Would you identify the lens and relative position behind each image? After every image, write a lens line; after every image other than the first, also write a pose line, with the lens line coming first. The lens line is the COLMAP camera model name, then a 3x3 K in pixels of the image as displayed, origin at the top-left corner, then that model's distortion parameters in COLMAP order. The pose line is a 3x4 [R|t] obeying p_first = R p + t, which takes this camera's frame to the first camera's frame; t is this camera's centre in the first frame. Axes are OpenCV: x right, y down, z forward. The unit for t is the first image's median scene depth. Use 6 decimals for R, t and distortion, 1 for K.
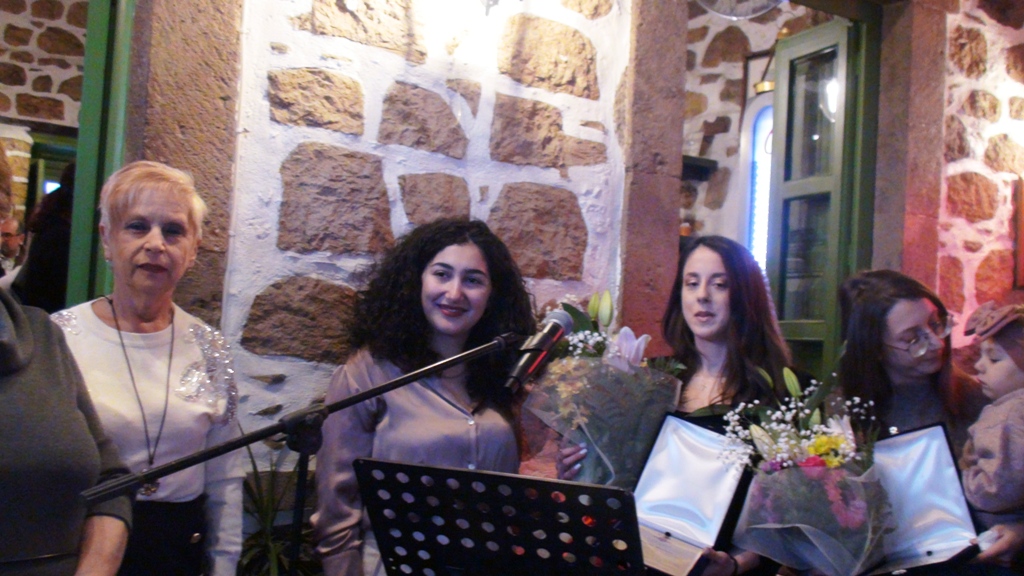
lens RADIAL K [[1237.7, 0, 540.9], [0, 1237.7, 304.5], [0, 0, 1]] dist [-0.020132, 0.000000]
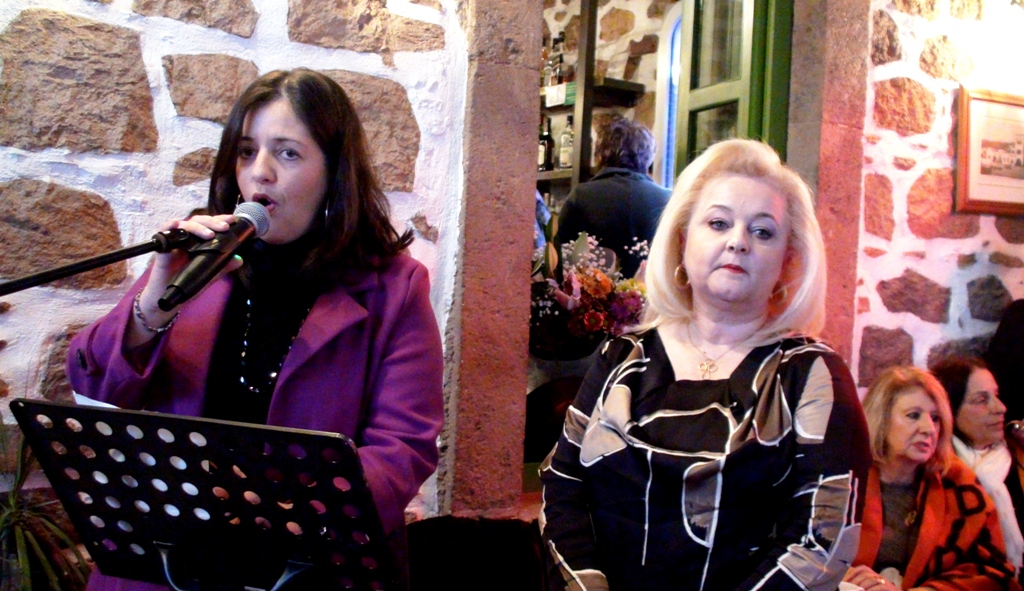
lens RADIAL K [[1276.9, 0, 547.2], [0, 1276.9, 318.5], [0, 0, 1]] dist [-0.024778, 0.000000]
pose [[0.999578, -0.007930, 0.027958, 0.101388], [0.006707, 0.999027, 0.043584, 0.029163], [-0.028276, -0.043378, 0.998658, 0.151632]]
